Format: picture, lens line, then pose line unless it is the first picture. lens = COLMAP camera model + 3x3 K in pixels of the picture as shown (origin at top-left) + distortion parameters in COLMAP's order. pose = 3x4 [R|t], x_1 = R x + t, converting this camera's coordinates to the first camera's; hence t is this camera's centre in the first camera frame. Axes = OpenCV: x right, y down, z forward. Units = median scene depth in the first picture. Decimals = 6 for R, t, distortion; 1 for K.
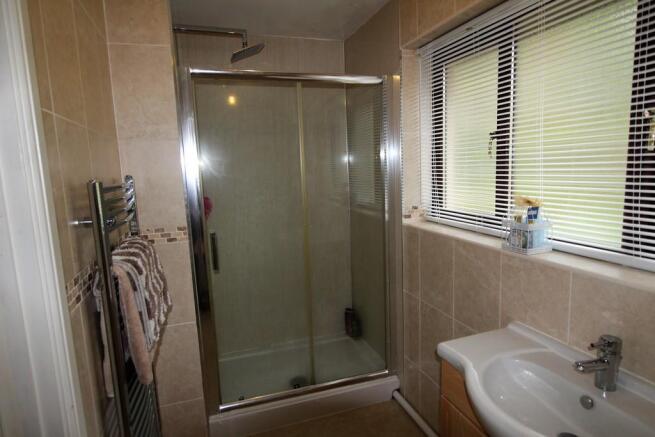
lens RADIAL K [[388.8, 0, 328.3], [0, 388.8, 221.2], [0, 0, 1]] dist [-0.010521, 0.006938]
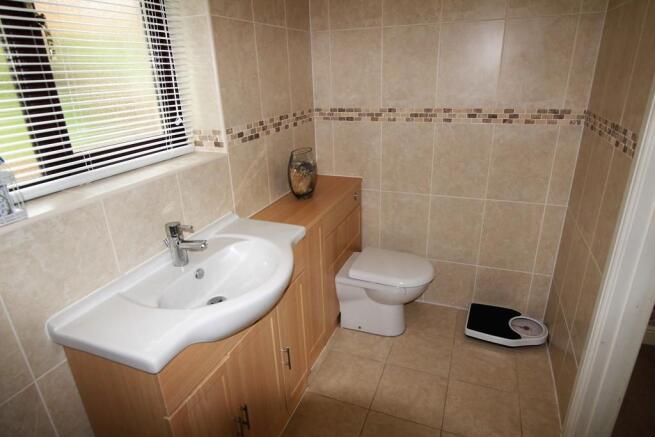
lens RADIAL K [[388.8, 0, 330.3], [0, 388.8, 217.9], [0, 0, 1]] dist [-0.010521, 0.006938]
pose [[-0.759846, -0.187559, 0.622459, -0.314276], [0.140156, 0.887700, 0.438572, -0.141467], [-0.634815, 0.420489, -0.648228, 1.184220]]
